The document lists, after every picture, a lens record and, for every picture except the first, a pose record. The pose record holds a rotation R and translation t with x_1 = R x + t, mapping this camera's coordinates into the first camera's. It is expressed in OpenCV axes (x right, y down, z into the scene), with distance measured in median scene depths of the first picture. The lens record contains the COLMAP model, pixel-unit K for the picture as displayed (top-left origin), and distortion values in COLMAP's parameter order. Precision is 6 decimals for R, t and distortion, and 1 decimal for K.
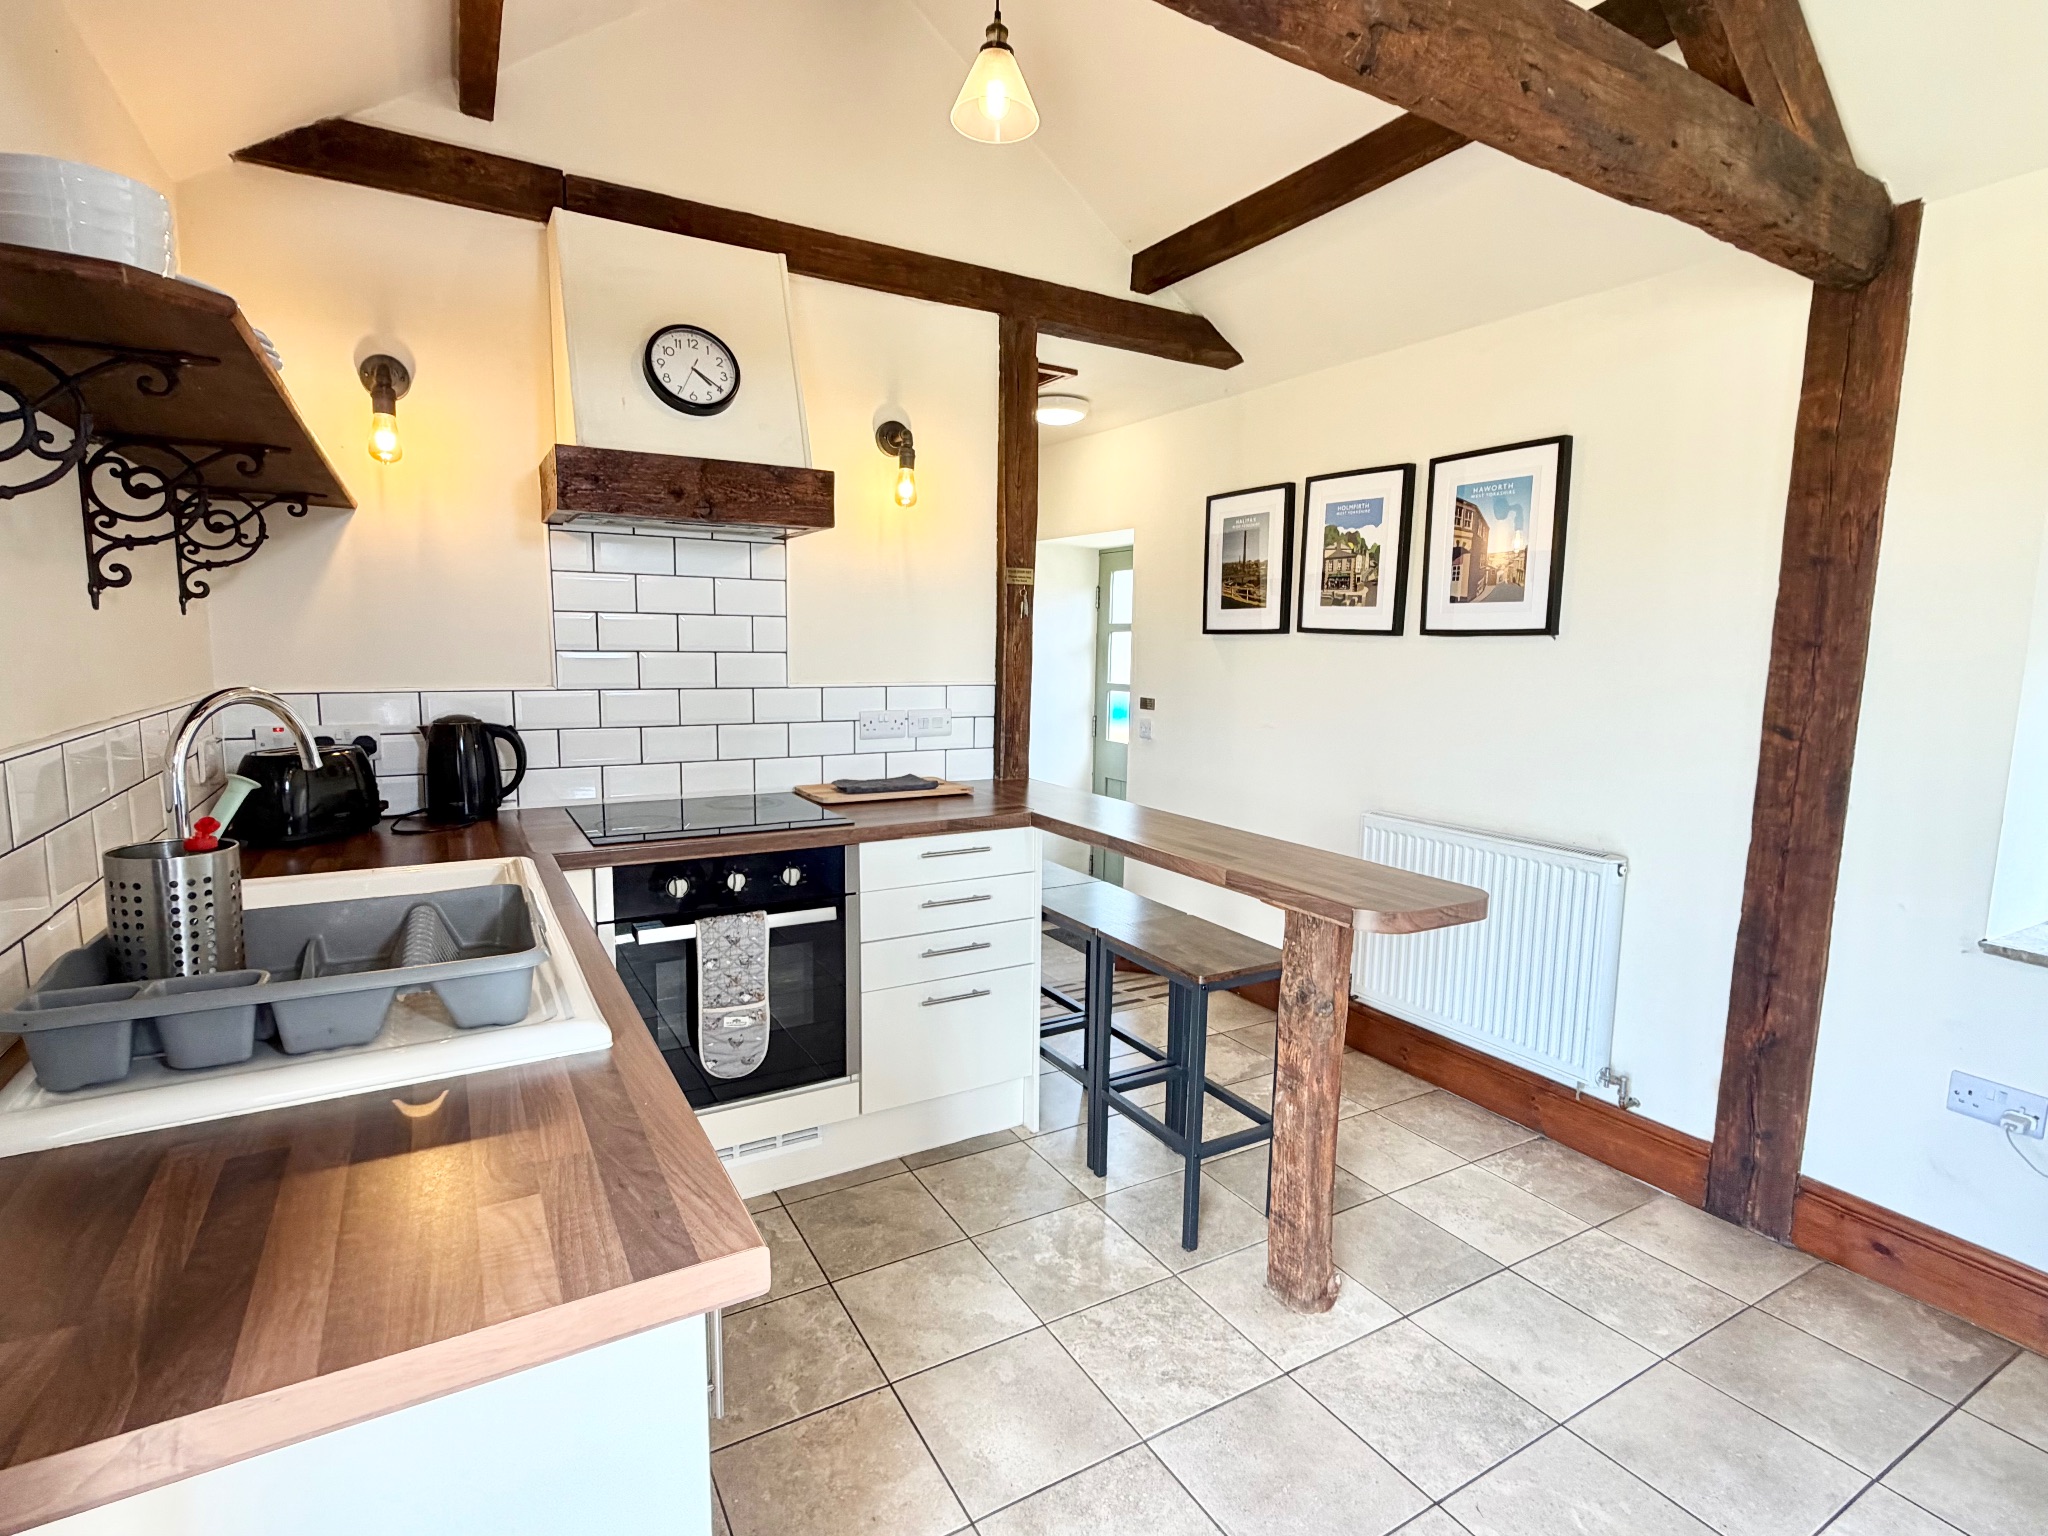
lens RADIAL K [[1012.2, 0, 1021.3], [0, 1012.2, 774.7], [0, 0, 1]] dist [-0.003829, 0.009972]
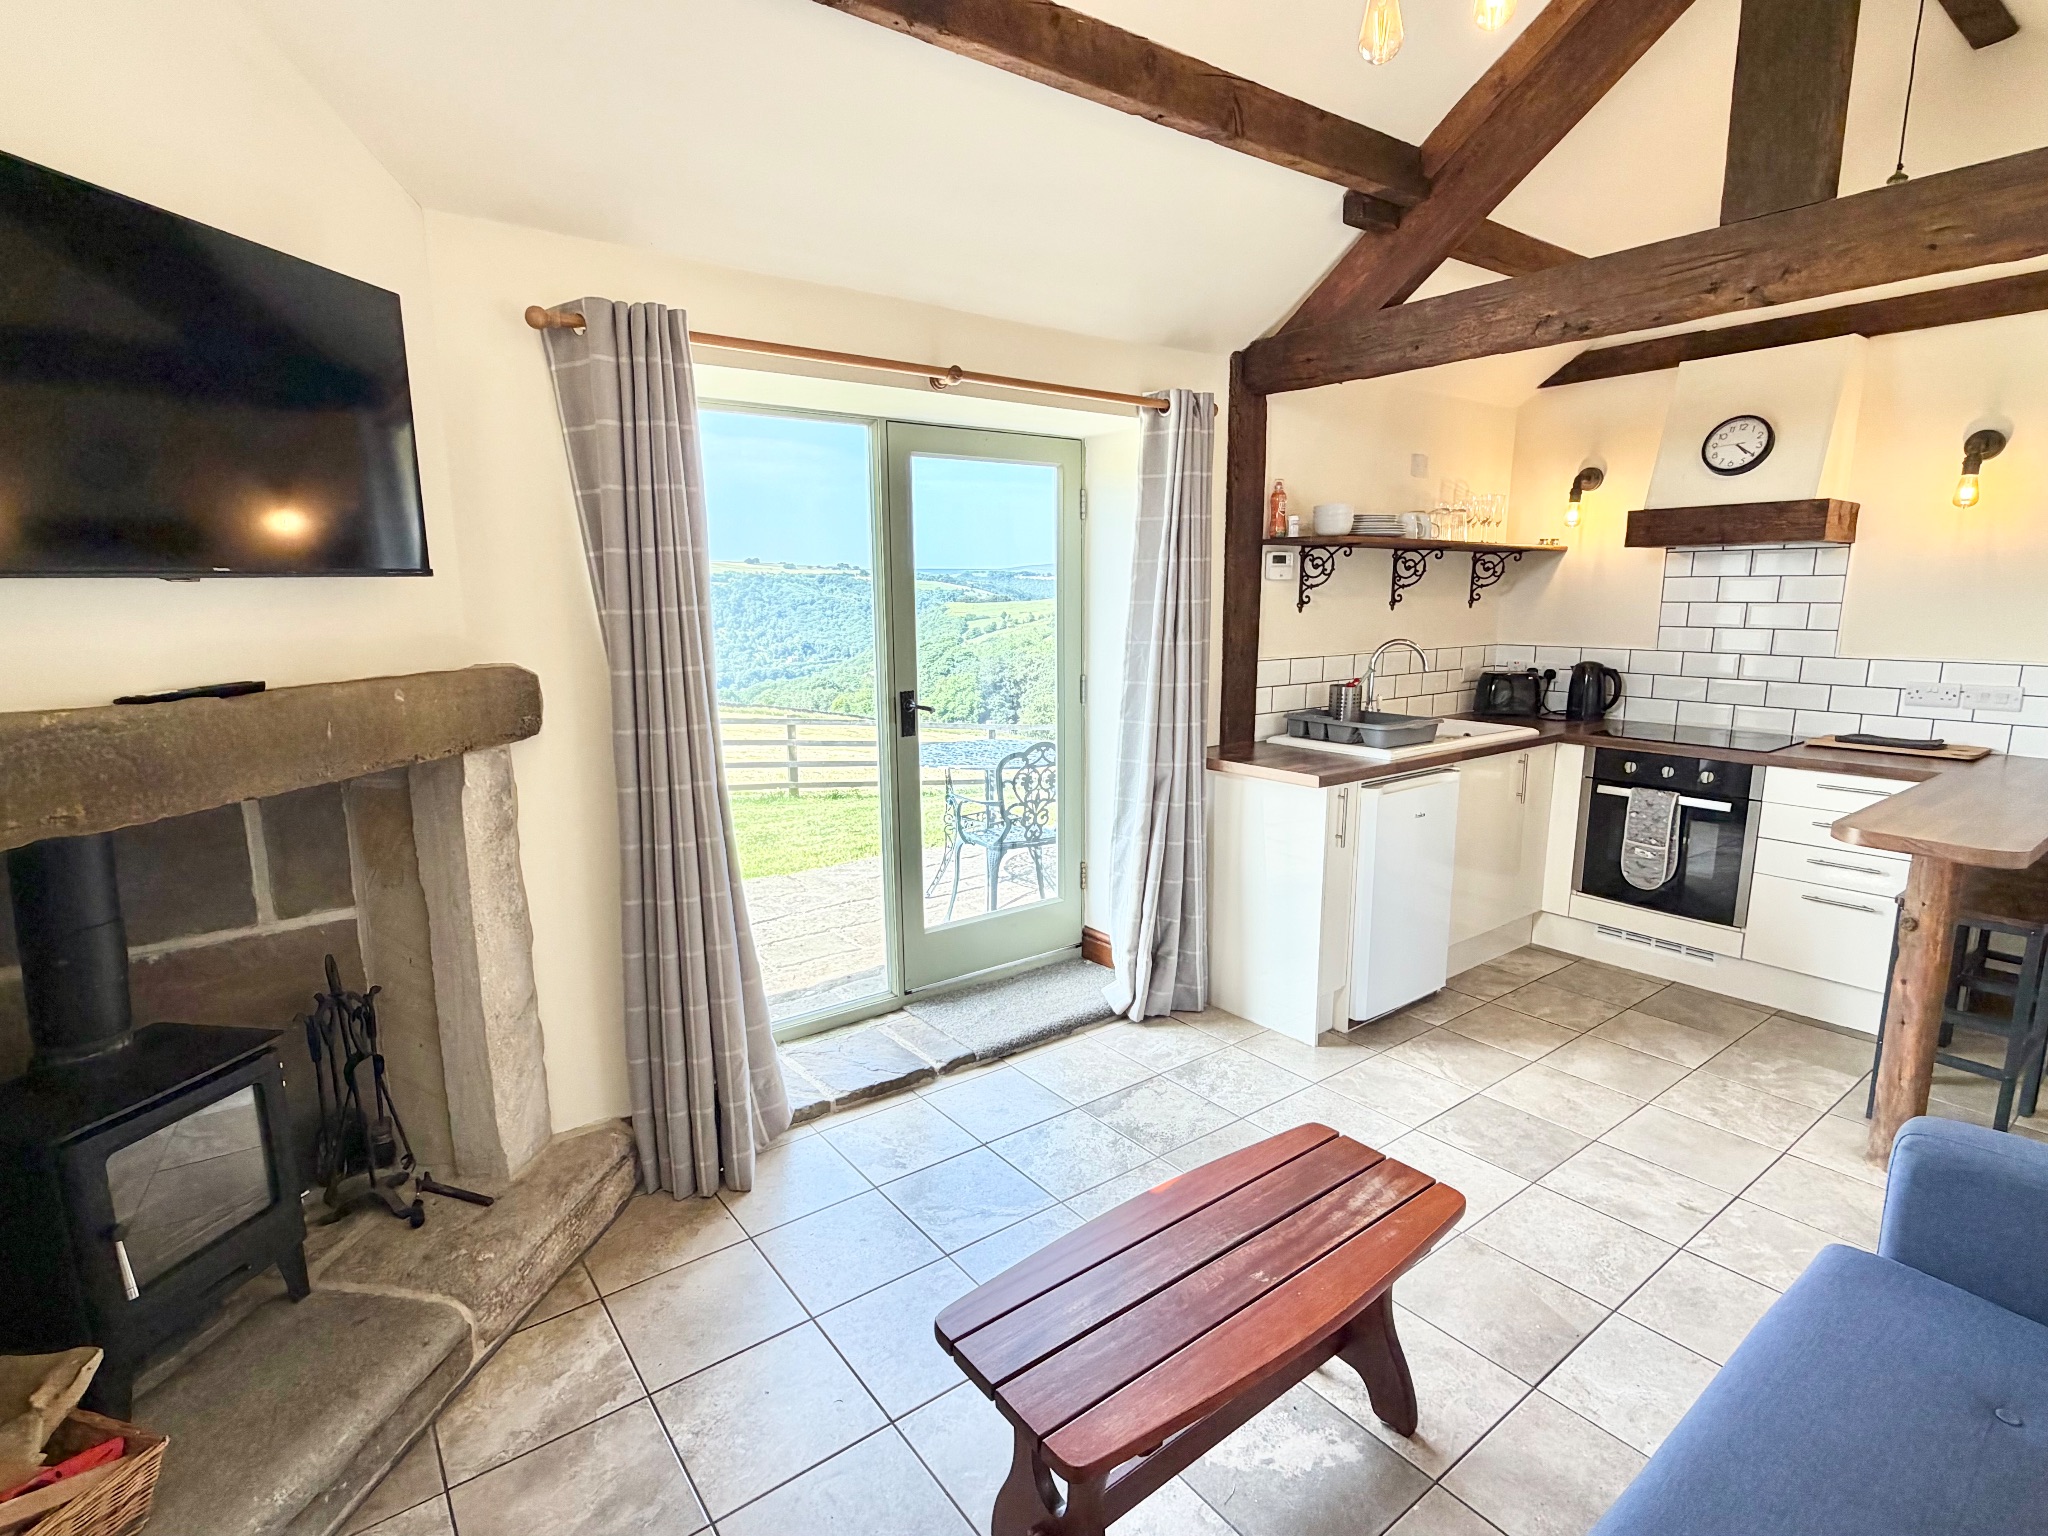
lens RADIAL K [[1010.3, 0, 1023.4], [0, 1010.3, 771.6], [0, 0, 1]] dist [0.000907, 0.000046]
pose [[0.125187, 0.160005, -0.979146, 1.147384], [-0.126109, 0.981471, 0.144261, 0.001899], [0.984086, 0.105420, 0.143045, -0.240782]]
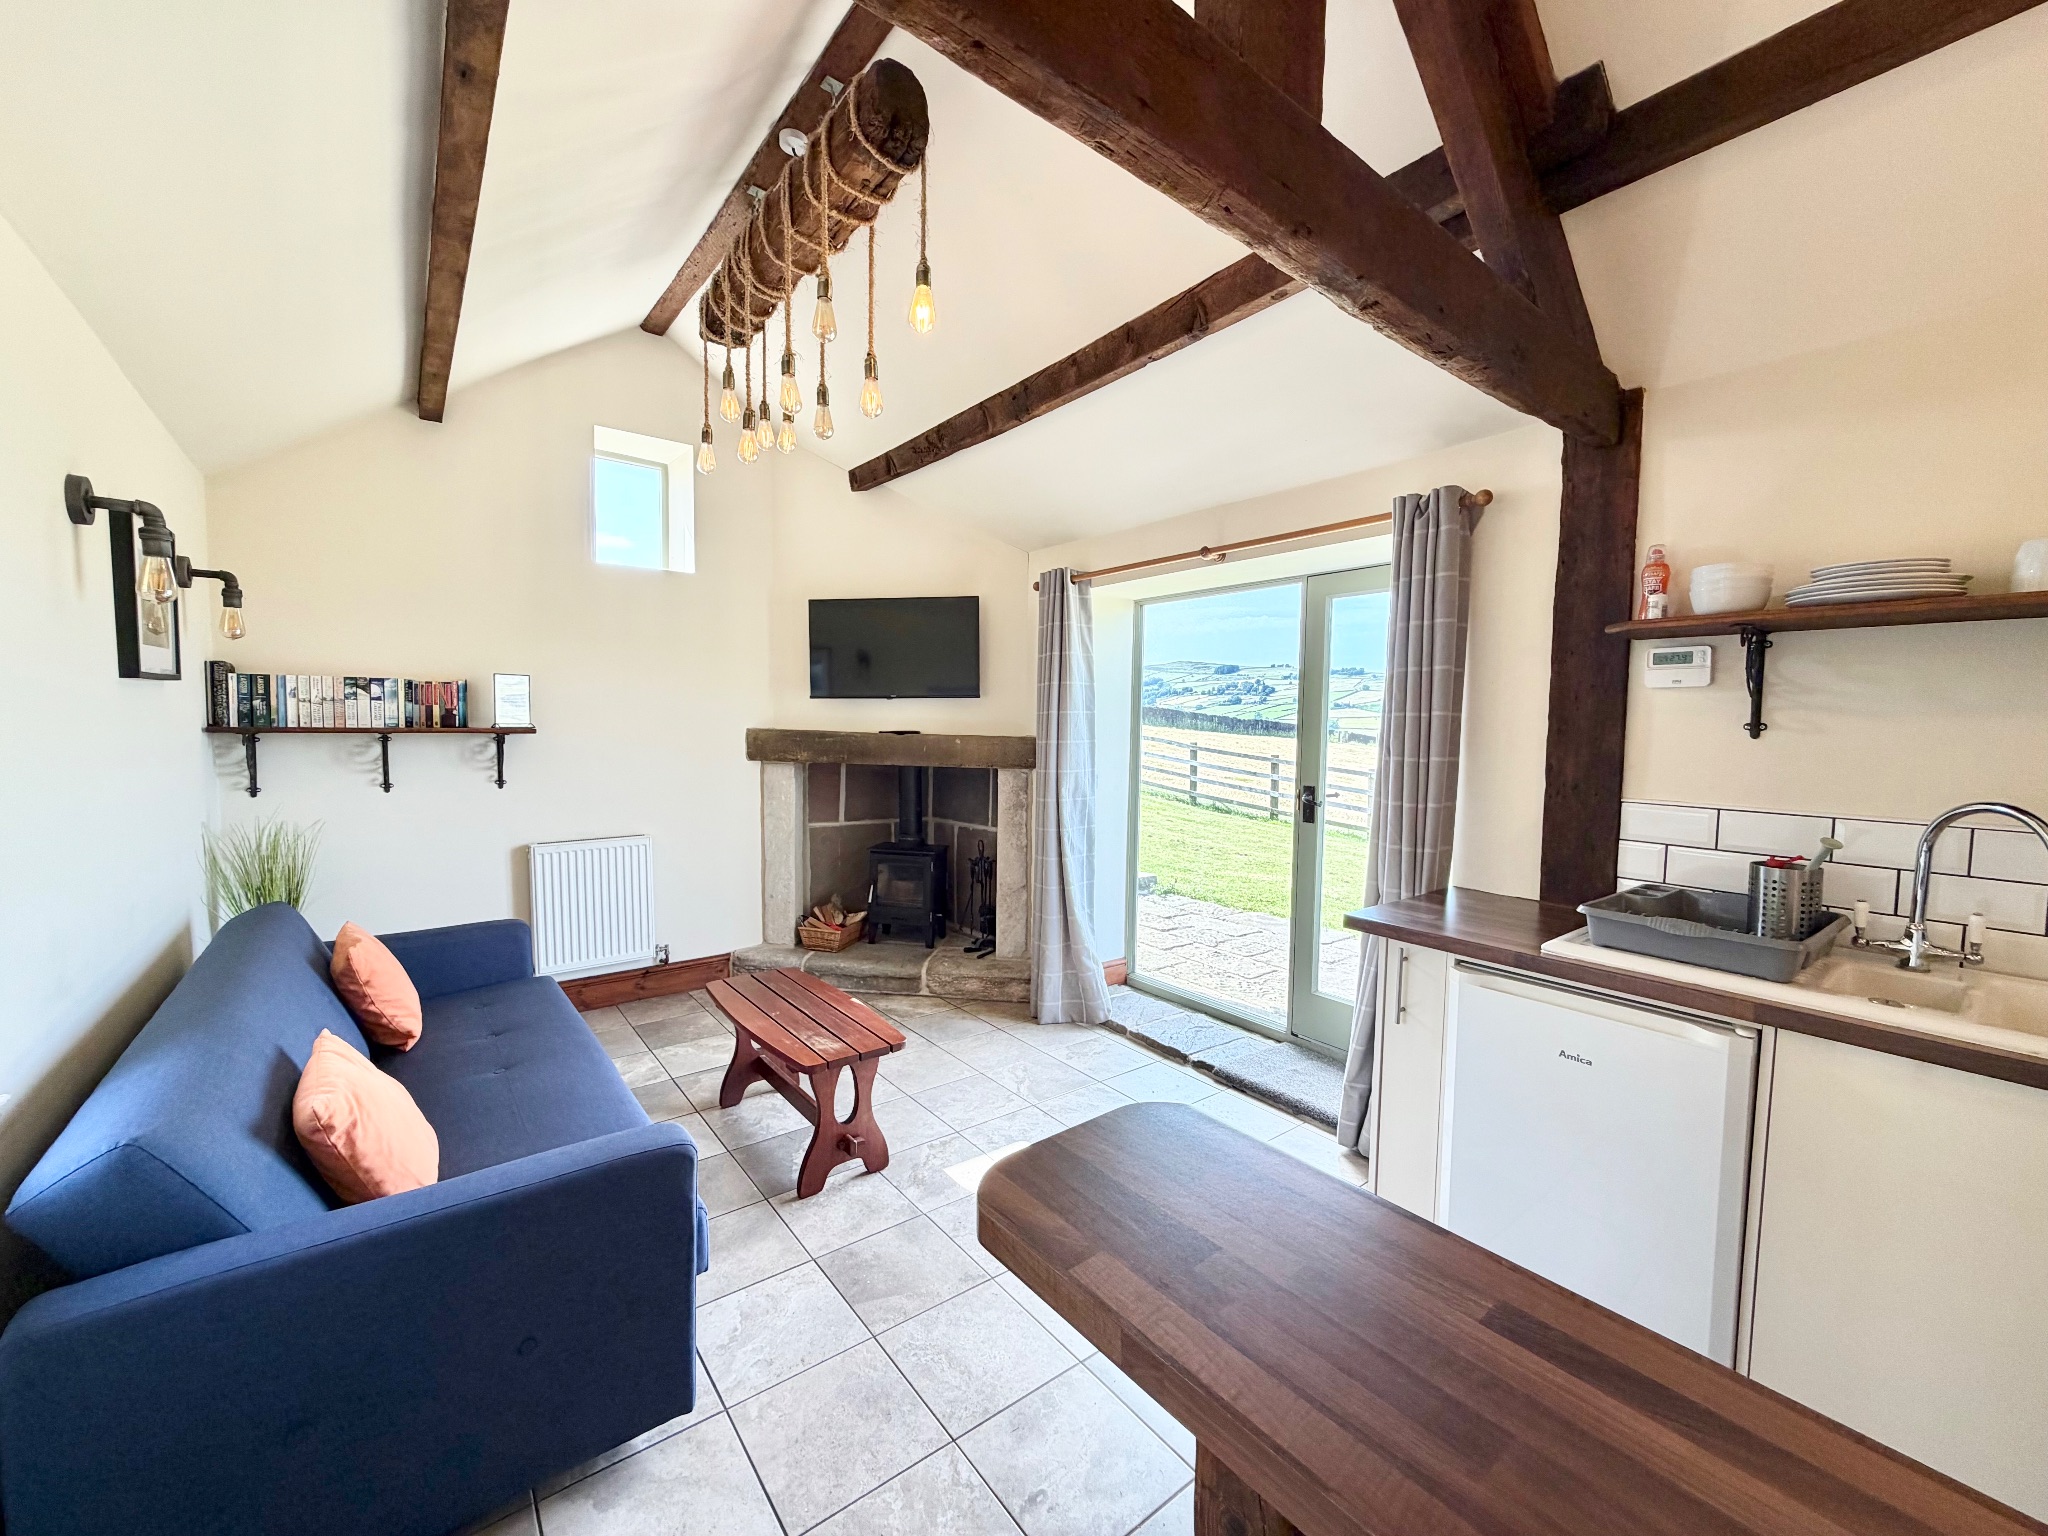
lens RADIAL K [[815.3, 0, 1018.7], [0, 815.3, 769.5], [0, 0, 1]] dist [0.001467, -0.000193]
pose [[-0.990609, -0.018530, -0.135466, 0.404379], [-0.044868, 0.979963, 0.194058, -0.166698], [0.129156, 0.198313, -0.971592, 1.110792]]
